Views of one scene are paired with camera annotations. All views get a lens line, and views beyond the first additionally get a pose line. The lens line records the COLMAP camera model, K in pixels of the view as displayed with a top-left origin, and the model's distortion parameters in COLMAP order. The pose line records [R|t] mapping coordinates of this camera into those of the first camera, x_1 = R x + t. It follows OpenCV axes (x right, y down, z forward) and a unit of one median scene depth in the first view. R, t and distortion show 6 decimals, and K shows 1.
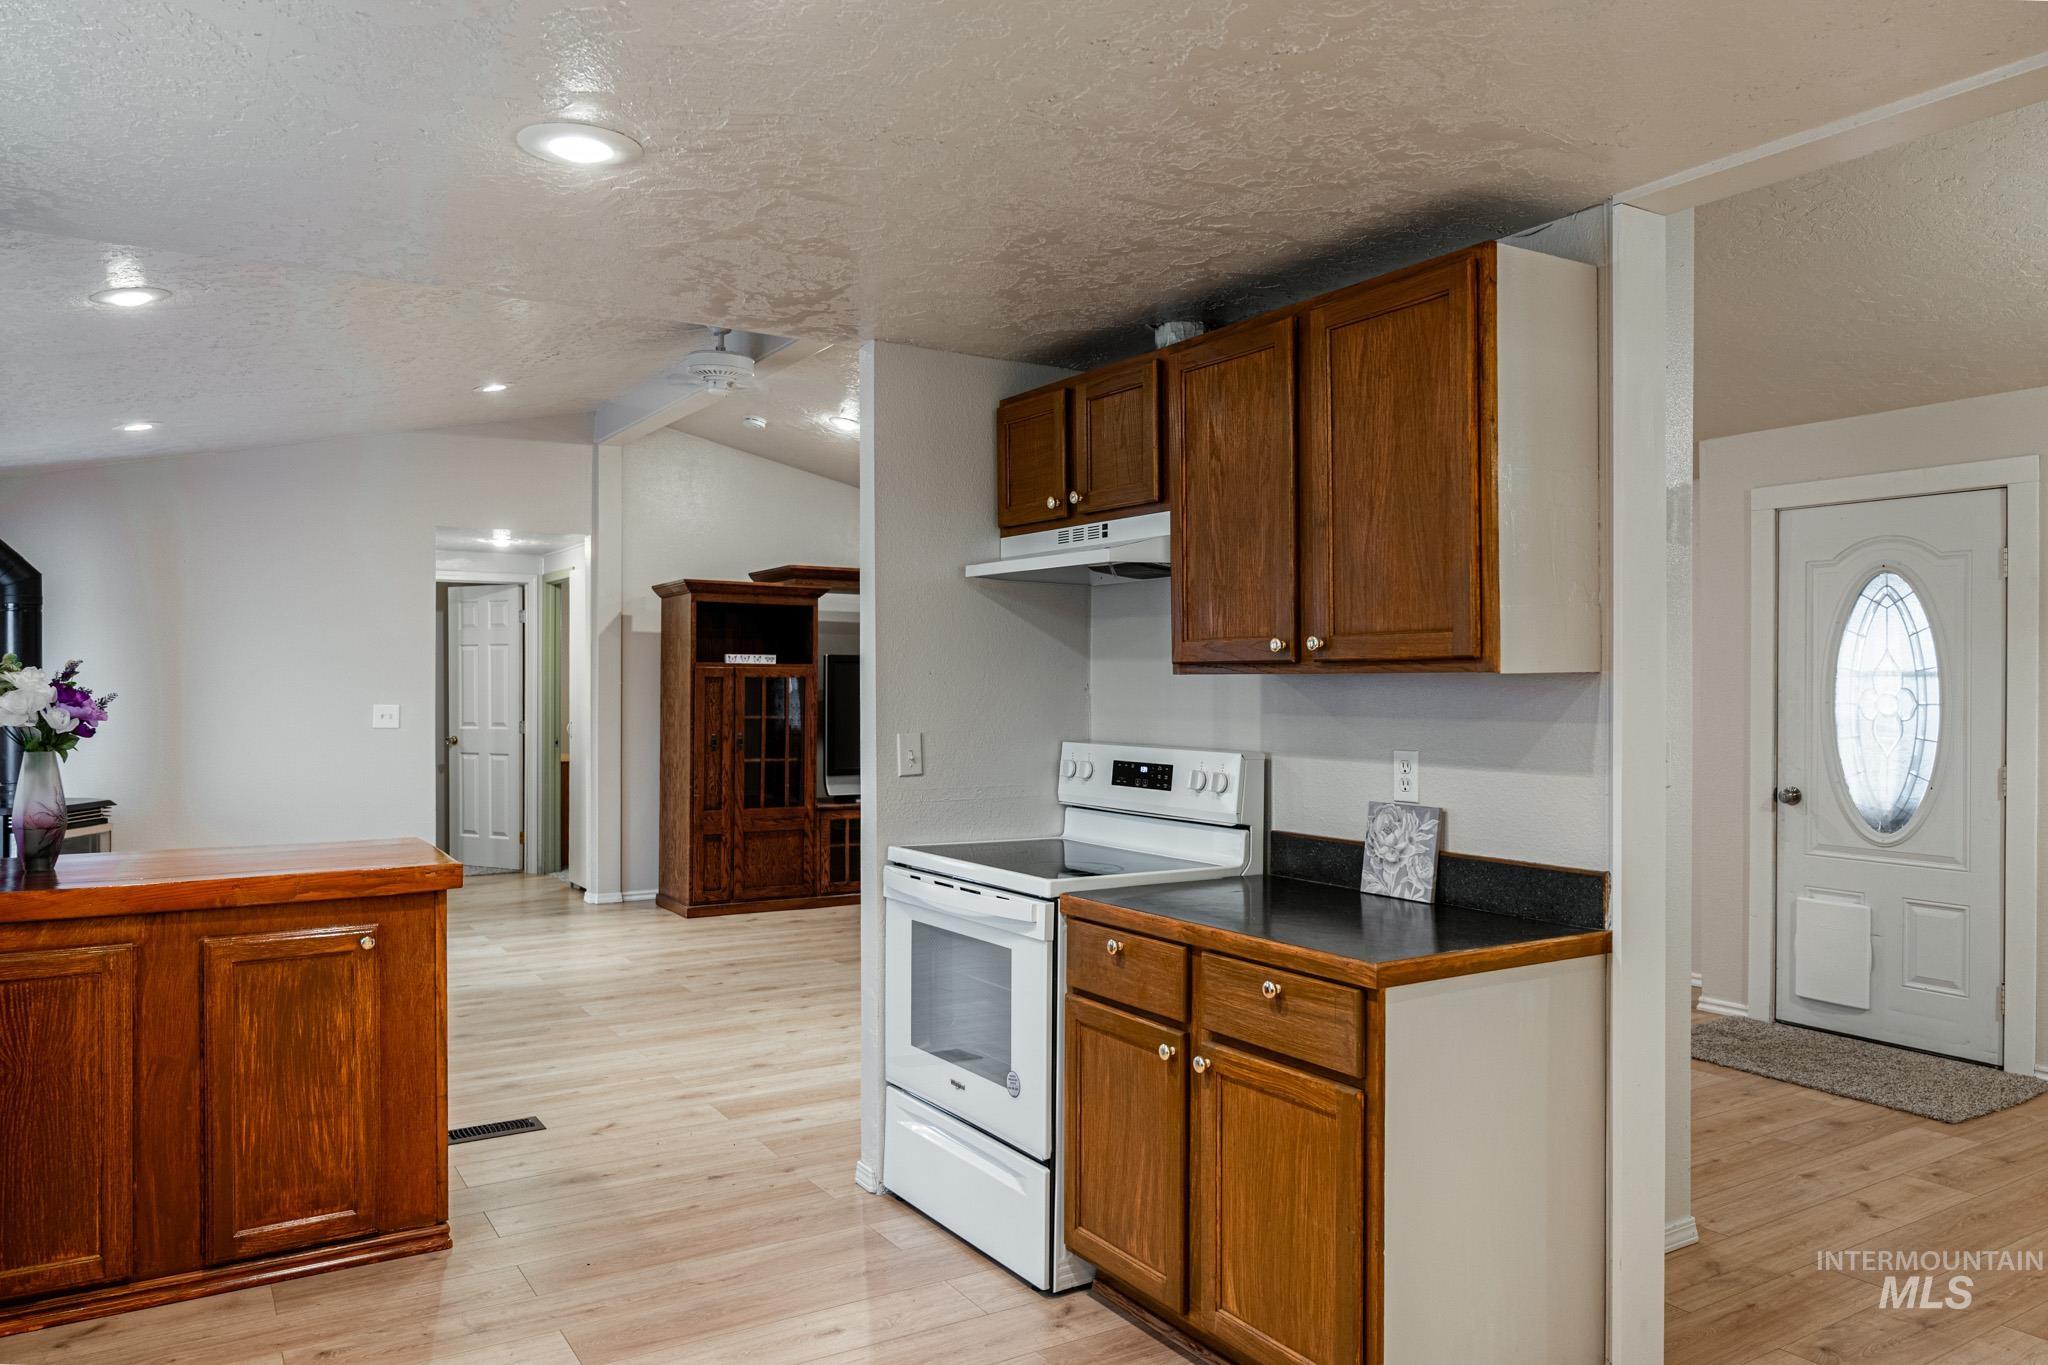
lens RADIAL K [[1372.7, 0, 1026.4], [0, 1372.7, 681.6], [0, 0, 1]] dist [-0.003895, -0.006485]
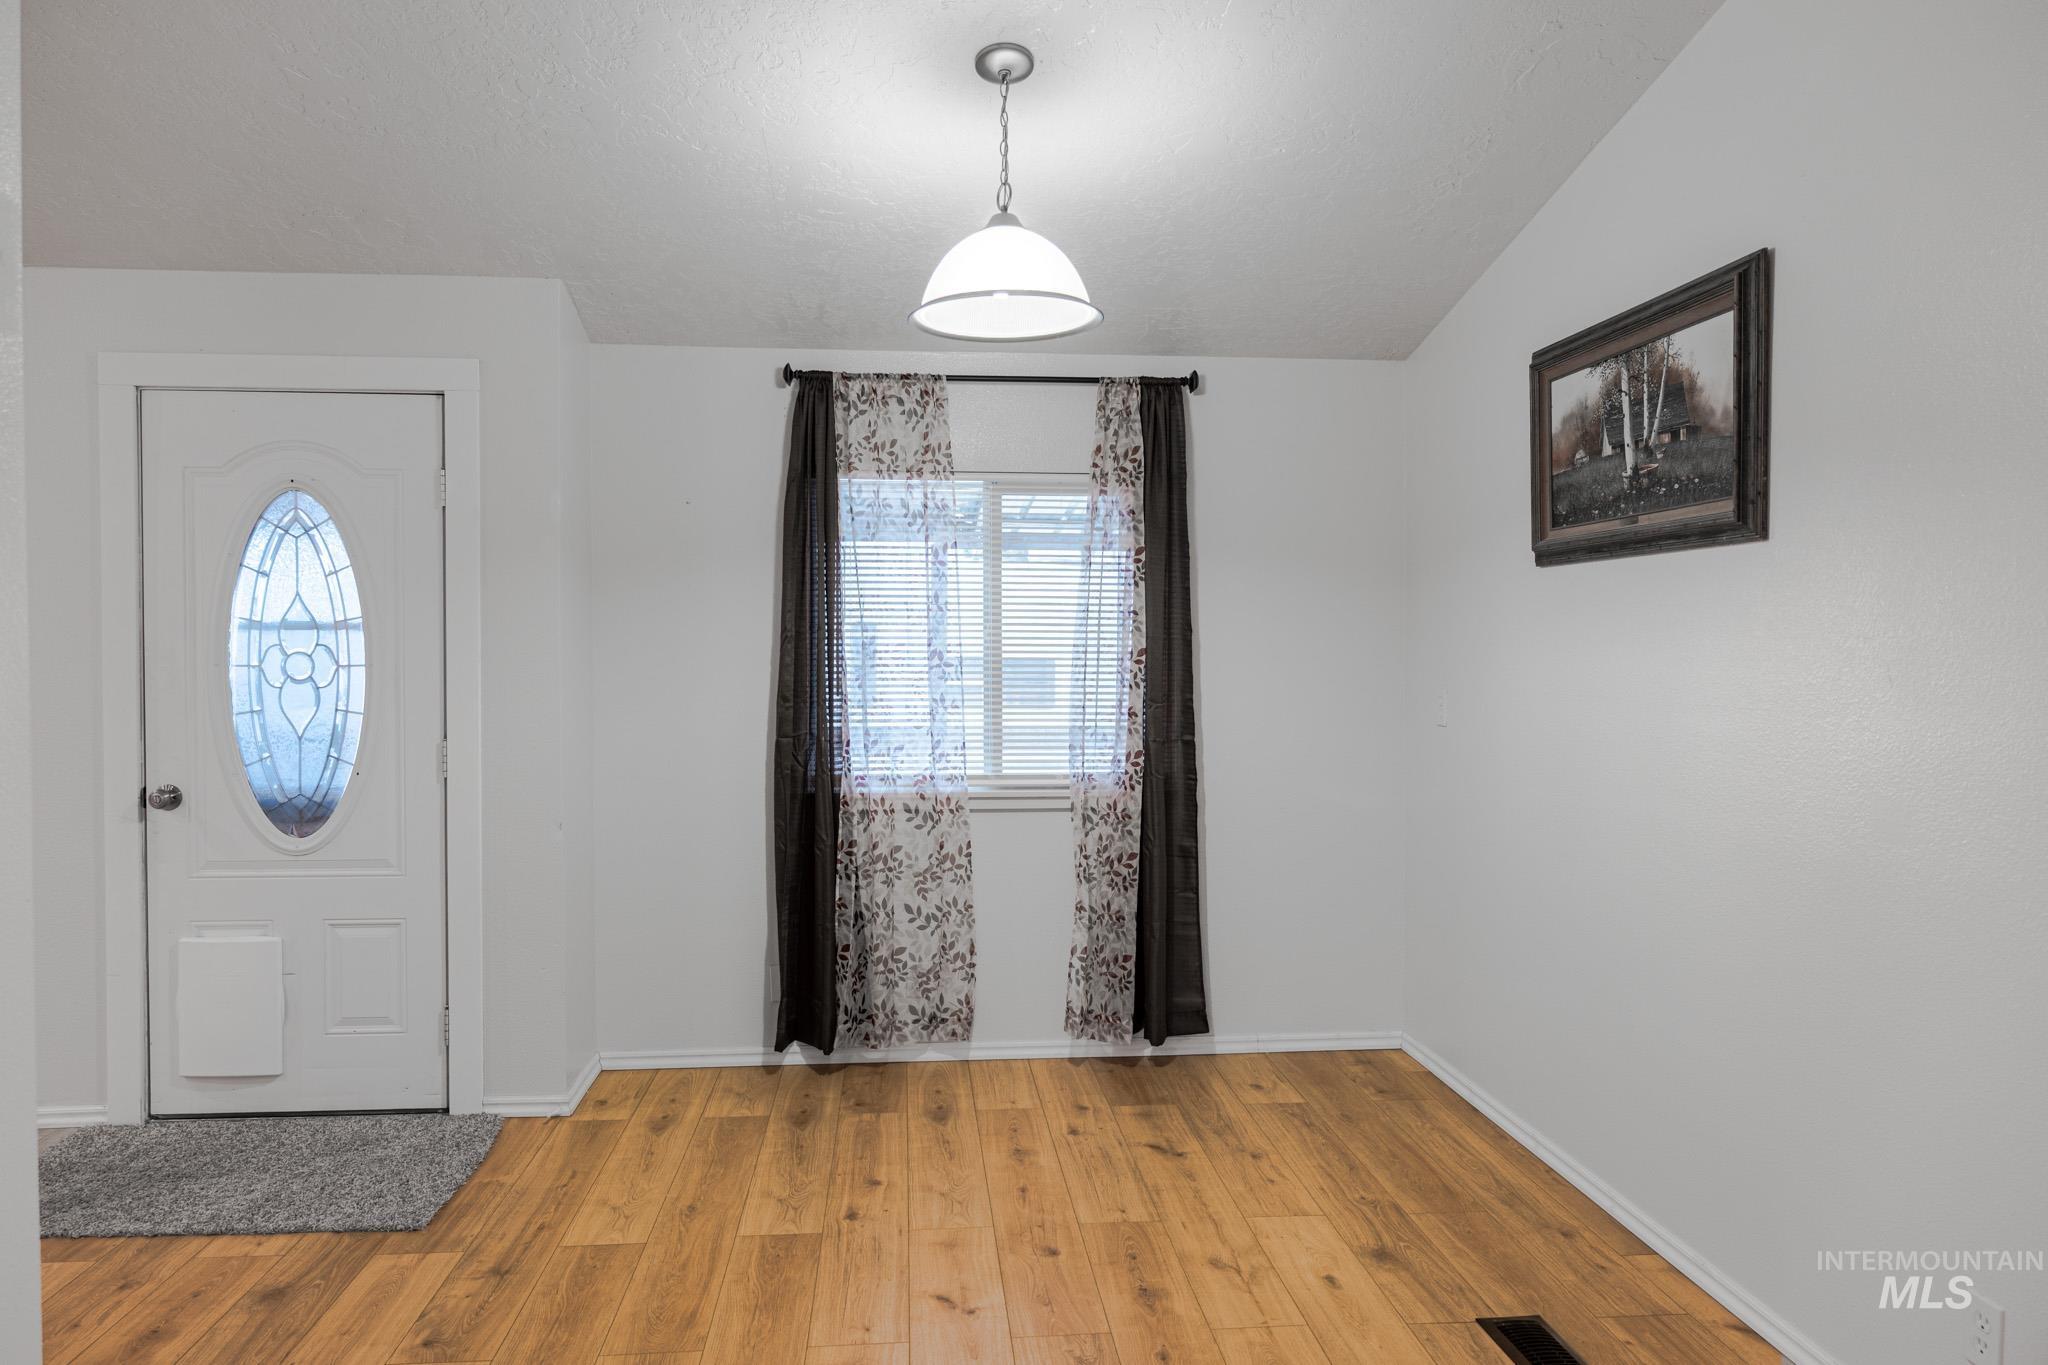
lens RADIAL K [[1361.2, 0, 1024.0], [0, 1361.2, 682.5], [0, 0, 1]] dist [-0.009230, 0.002406]
pose [[0.450534, -0.026115, 0.892377, 0.277707], [-0.001394, 0.999550, 0.029955, 0.005383], [-0.892758, -0.014740, 0.450295, 0.601363]]
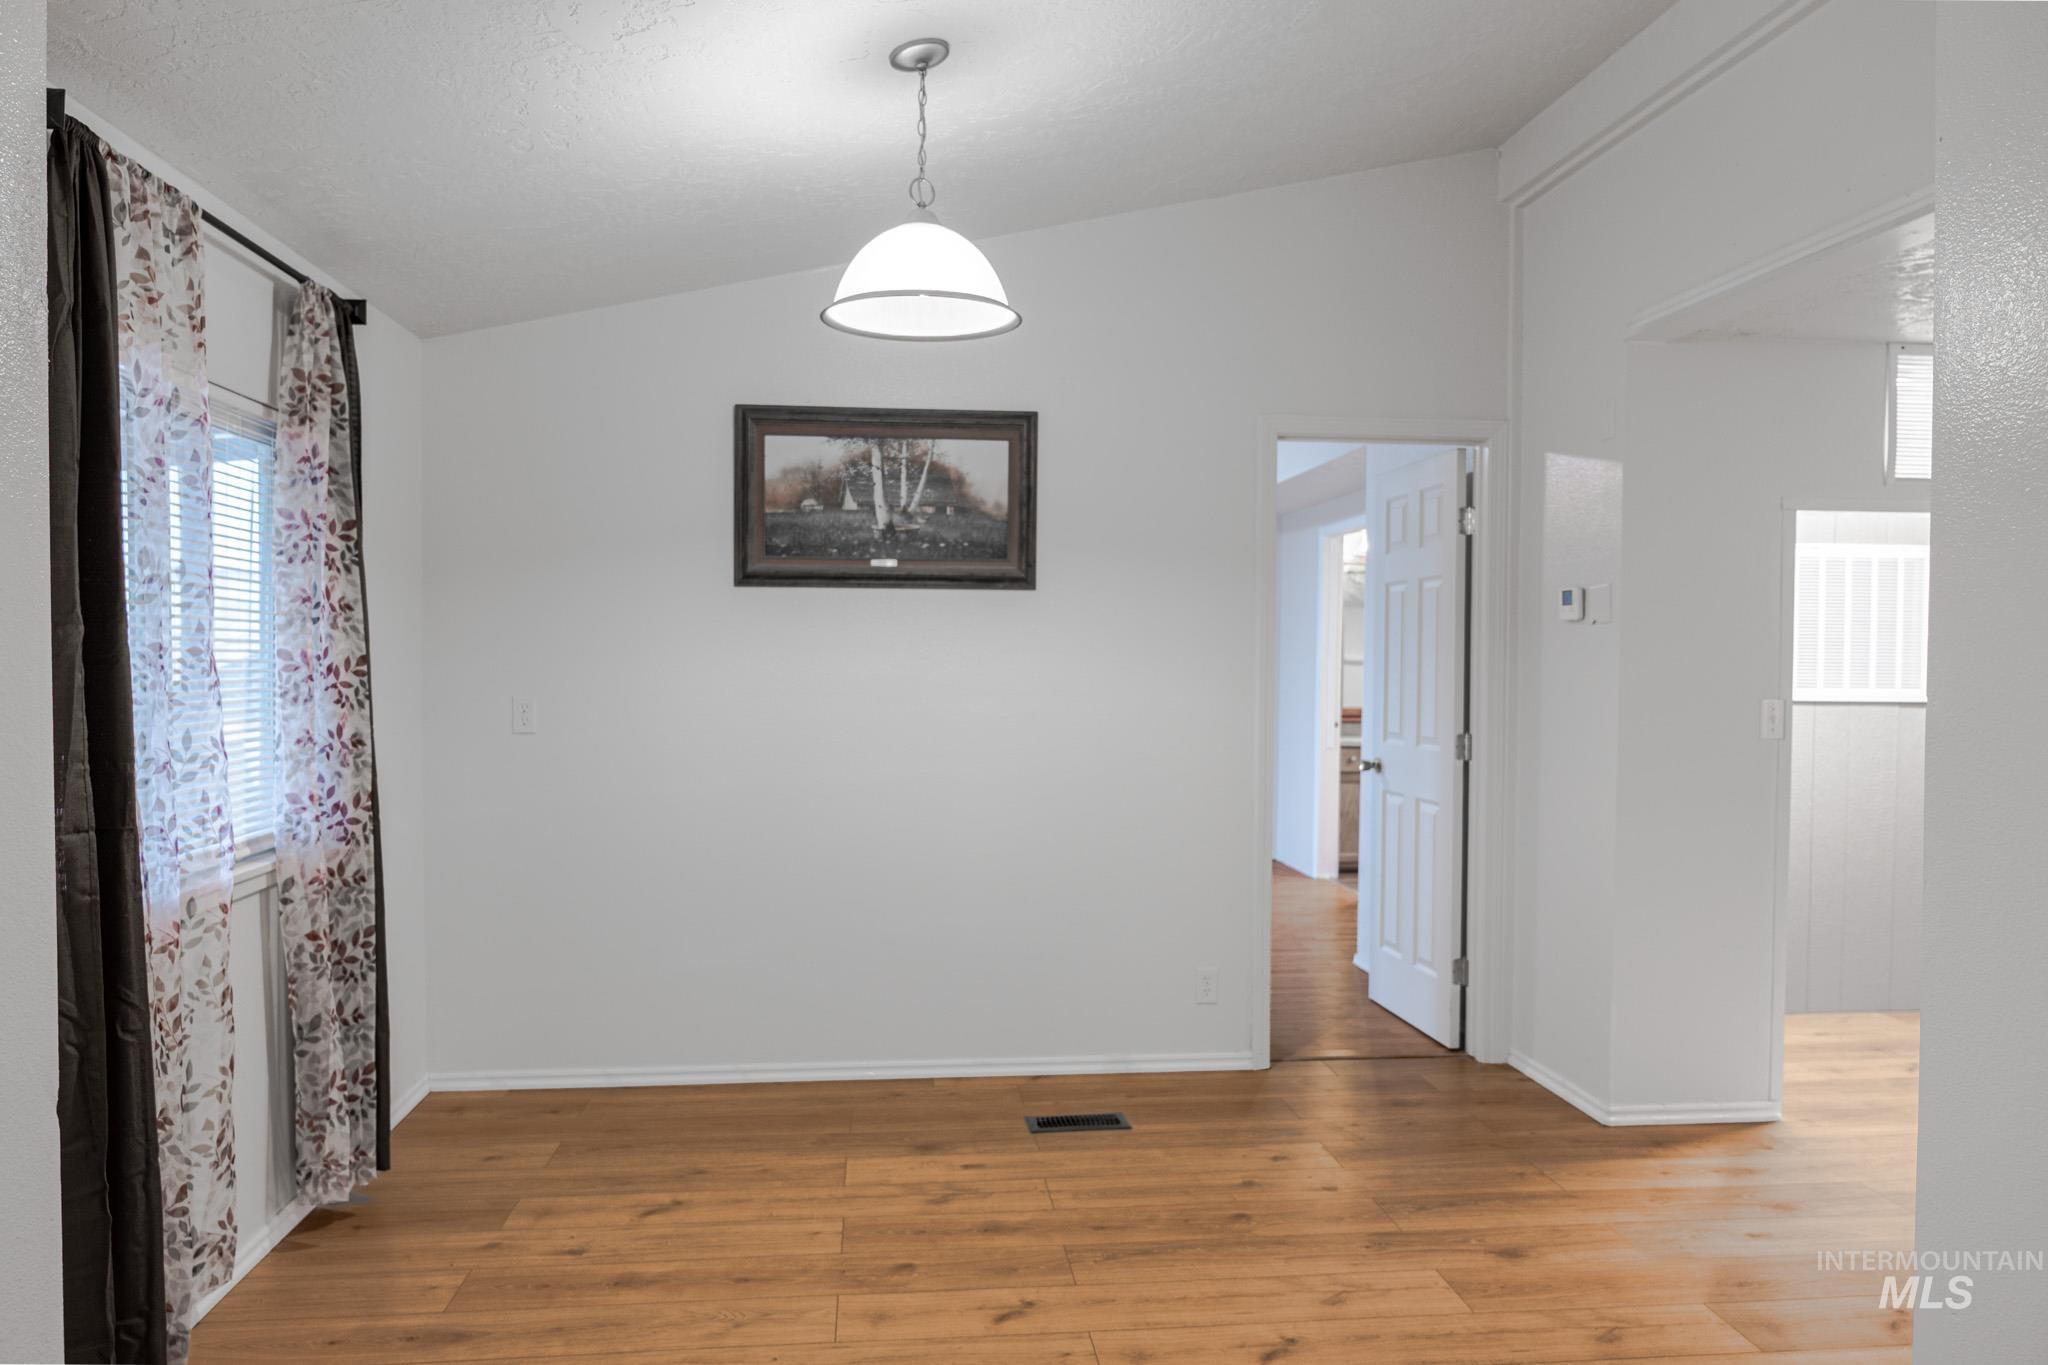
lens RADIAL K [[1361.2, 0, 1024.0], [0, 1361.2, 682.5], [0, 0, 1]] dist [-0.009230, 0.002406]
pose [[-0.900656, -0.016683, 0.434212, 0.731788], [-0.008902, 0.999761, 0.019948, 0.008210], [-0.434442, 0.014101, -0.900590, 2.085967]]
